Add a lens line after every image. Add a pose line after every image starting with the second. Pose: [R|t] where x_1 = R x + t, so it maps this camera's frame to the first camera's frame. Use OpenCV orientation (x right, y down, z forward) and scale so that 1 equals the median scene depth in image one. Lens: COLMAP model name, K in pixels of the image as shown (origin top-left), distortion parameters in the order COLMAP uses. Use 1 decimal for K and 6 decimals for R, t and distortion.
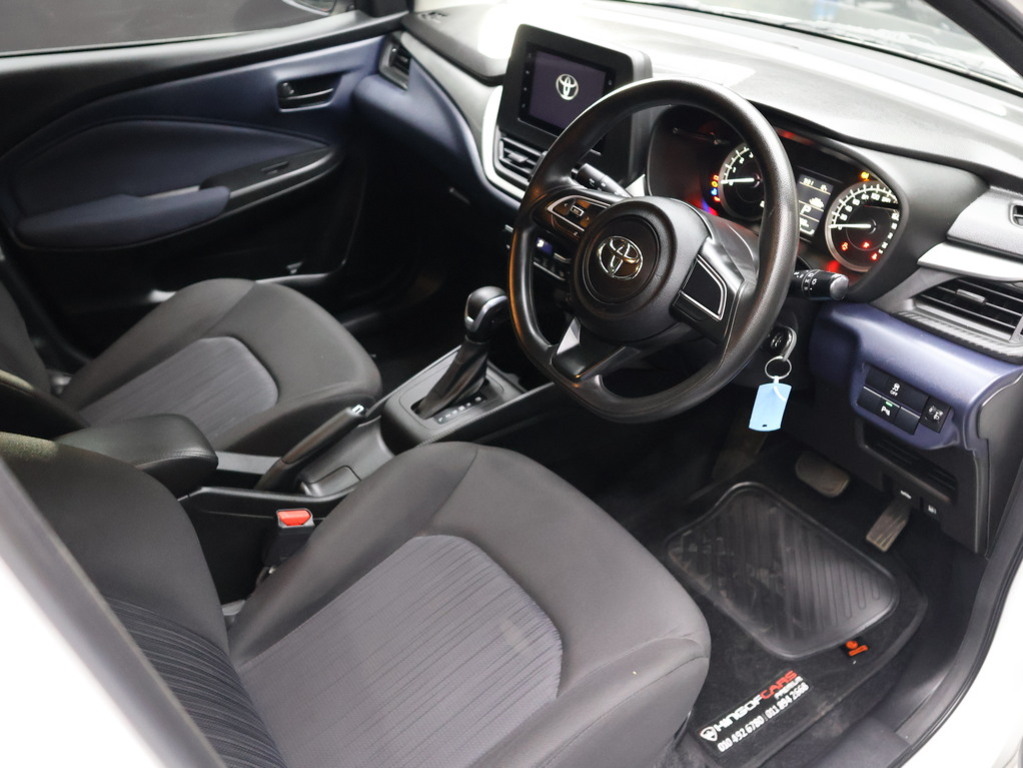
lens RADIAL K [[862.3, 0, 509.1], [0, 862.3, 385.3], [0, 0, 1]] dist [-0.002336, -0.004035]
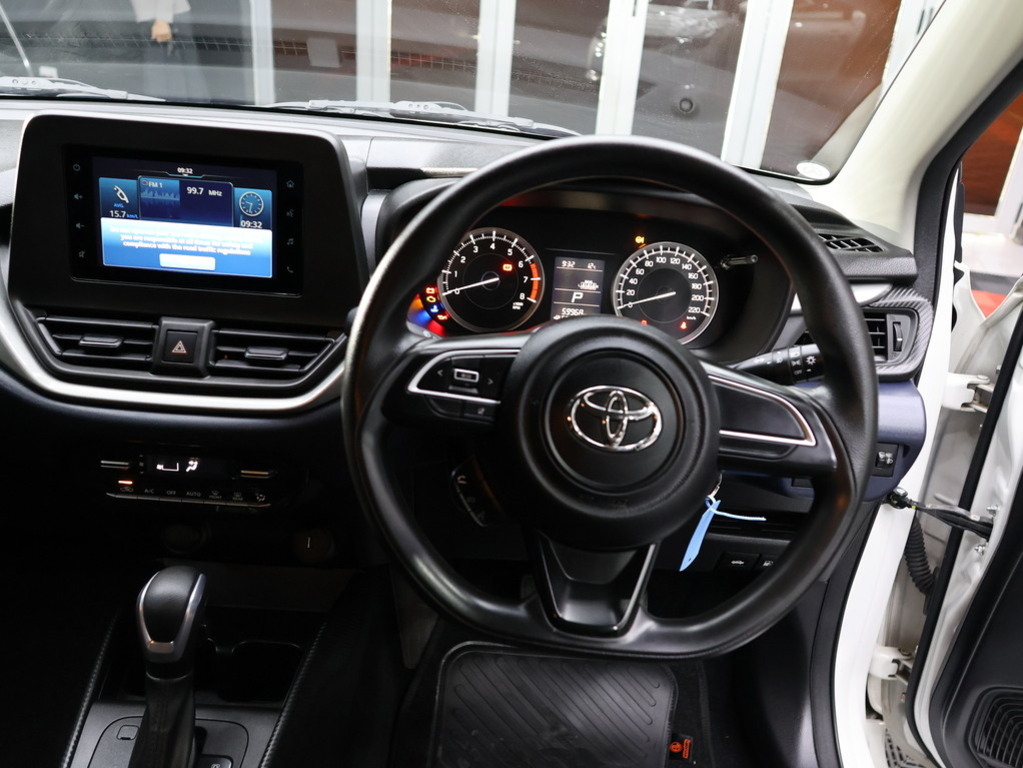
lens RADIAL K [[862.3, 0, 510.6], [0, 862.3, 383.2], [0, 0, 1]] dist [-0.002336, -0.004035]
pose [[0.582325, -0.298823, 0.756044, -0.304783], [0.393739, 0.917308, 0.059293, -0.190384], [-0.711243, 0.263156, 0.651830, 0.509658]]
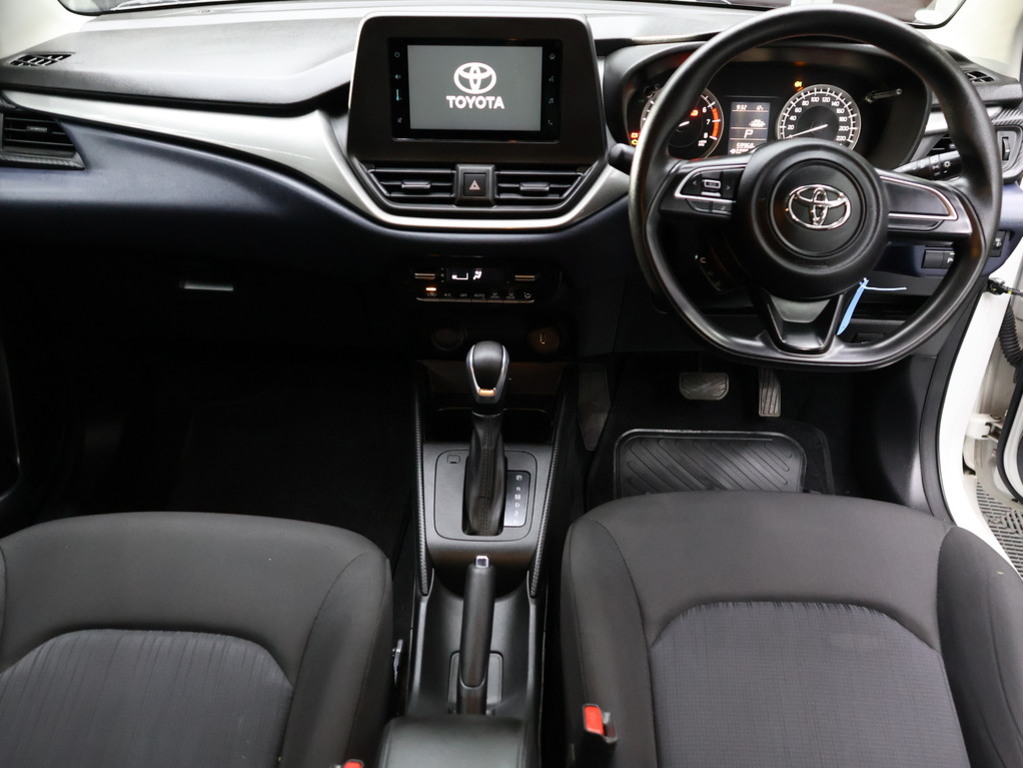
lens RADIAL K [[862.3, 0, 511.3], [0, 862.3, 382.8], [0, 0, 1]] dist [-0.002336, -0.004035]
pose [[0.605818, -0.431778, 0.668246, -0.610337], [0.445832, 0.879899, 0.164352, -0.223531], [-0.658953, 0.198358, 0.725559, 0.467552]]
